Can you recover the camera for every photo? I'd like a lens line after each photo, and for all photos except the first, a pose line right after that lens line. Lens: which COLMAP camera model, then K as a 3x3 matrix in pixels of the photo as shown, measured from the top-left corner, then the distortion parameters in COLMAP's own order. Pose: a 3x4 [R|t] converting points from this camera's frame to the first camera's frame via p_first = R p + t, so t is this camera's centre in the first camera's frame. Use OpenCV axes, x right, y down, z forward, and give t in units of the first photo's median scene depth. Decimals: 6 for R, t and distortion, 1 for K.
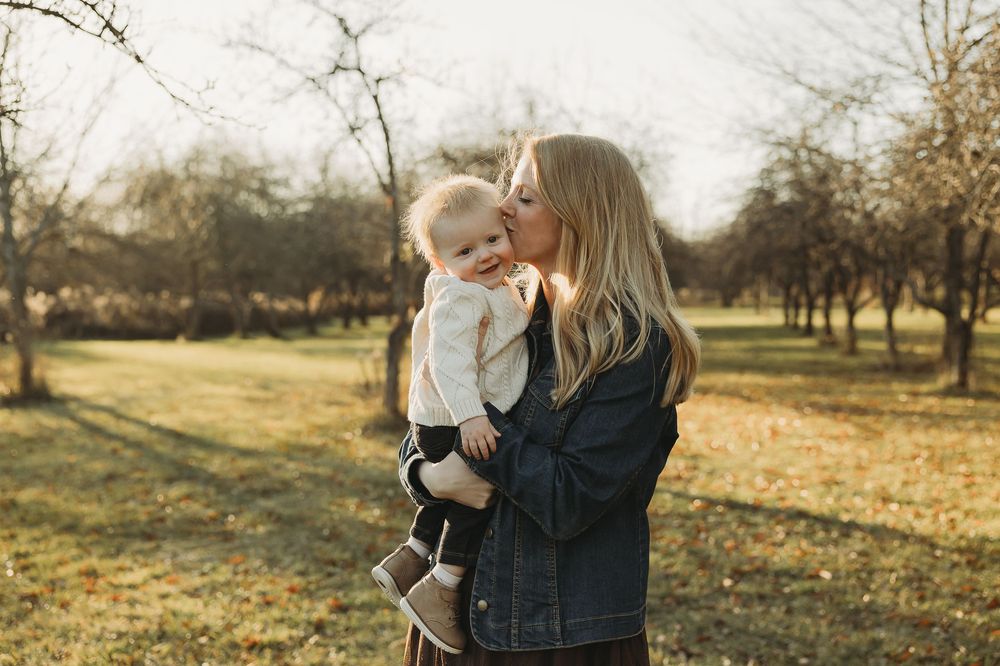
lens RADIAL K [[1233.2, 0, 517.2], [0, 1233.2, 311.8], [0, 0, 1]] dist [0.009089, 0.020317]
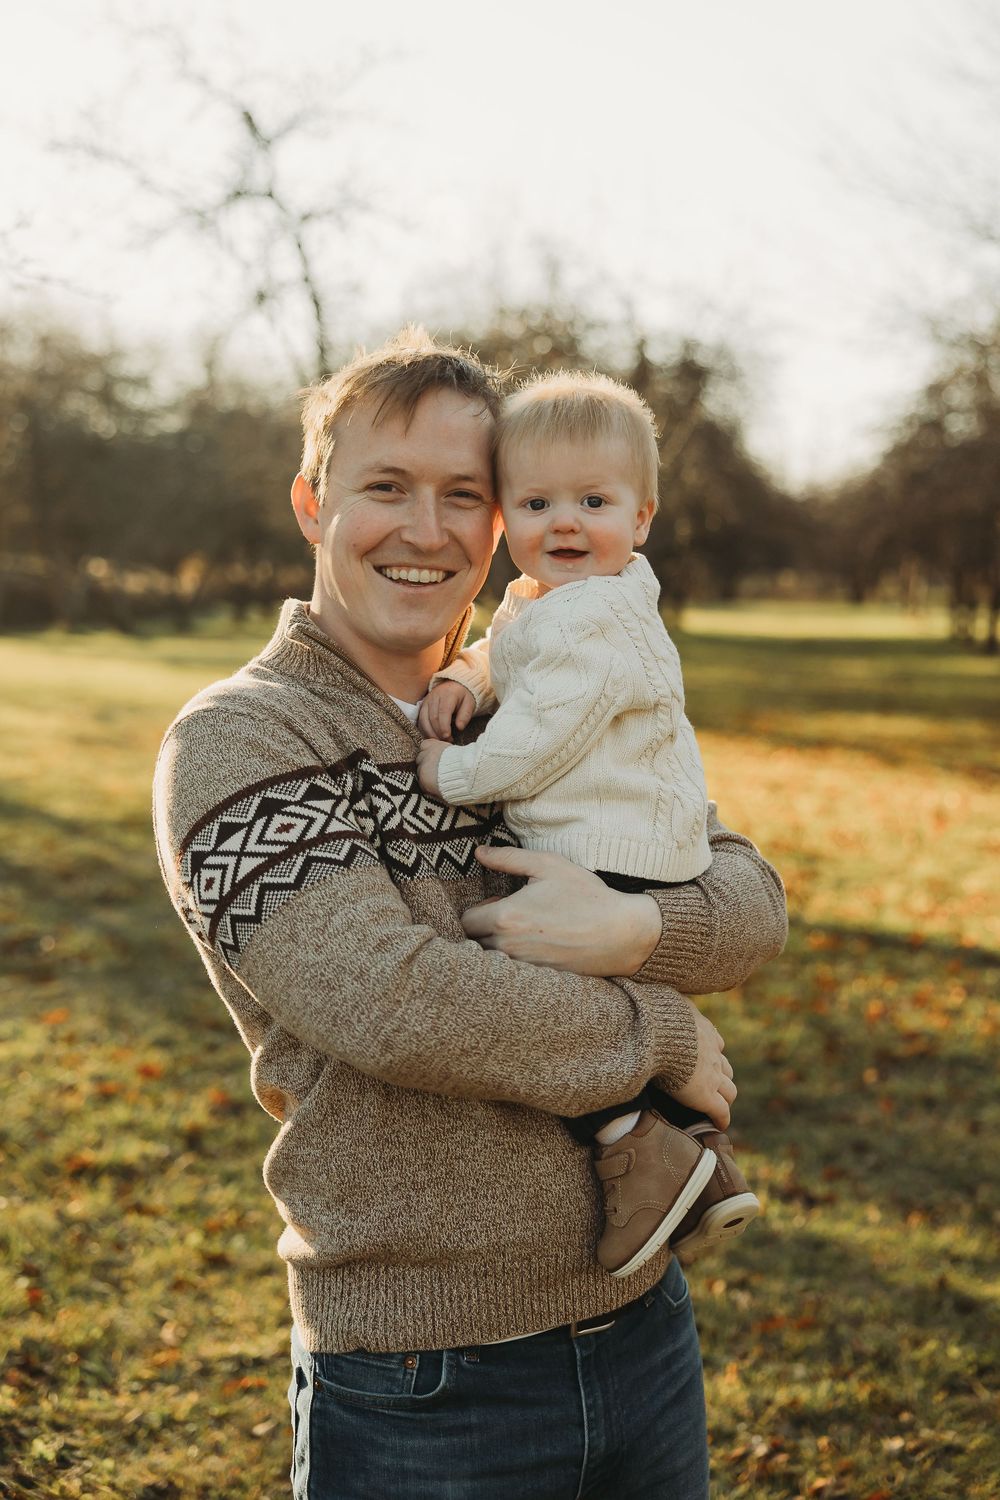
lens RADIAL K [[1975.9, 0, 563.2], [0, 1975.9, 703.9], [0, 0, 1]] dist [0.028480, -0.069989]
pose [[0.999345, 0.025346, 0.025839, -0.006985], [-0.026666, 0.998286, 0.052101, -0.005957], [-0.024475, -0.052756, 0.998307, 0.030362]]
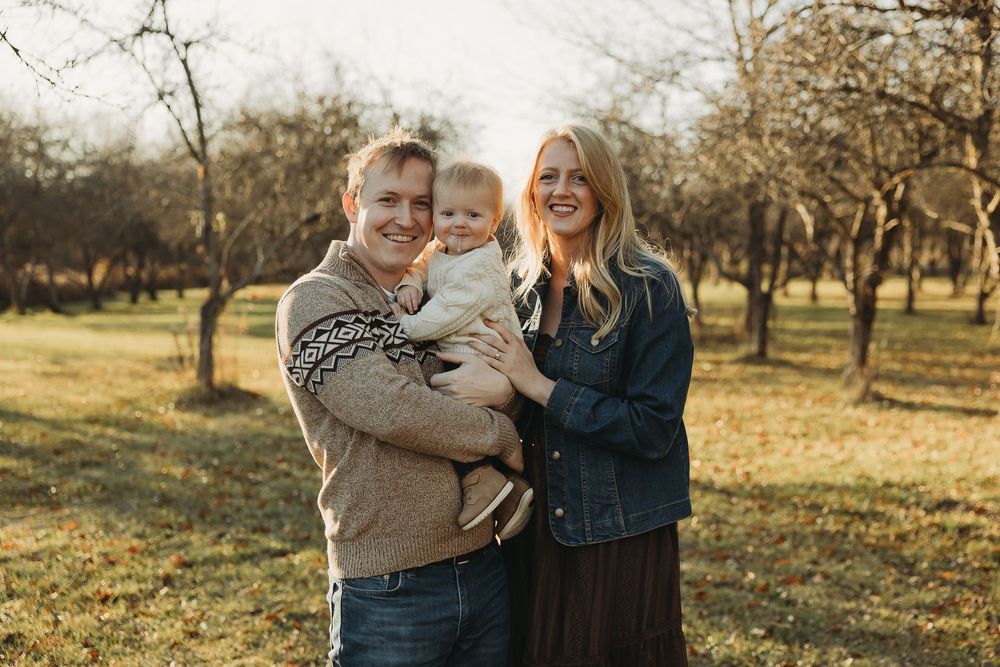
lens RADIAL K [[1310.3, 0, 514.7], [0, 1310.3, 360.4], [0, 0, 1]] dist [0.018524, -0.032423]
pose [[0.987950, -0.008226, 0.154556, -0.023566], [-0.000503, 0.998411, 0.056356, 0.002789], [-0.154774, -0.055755, 0.986375, -0.084640]]
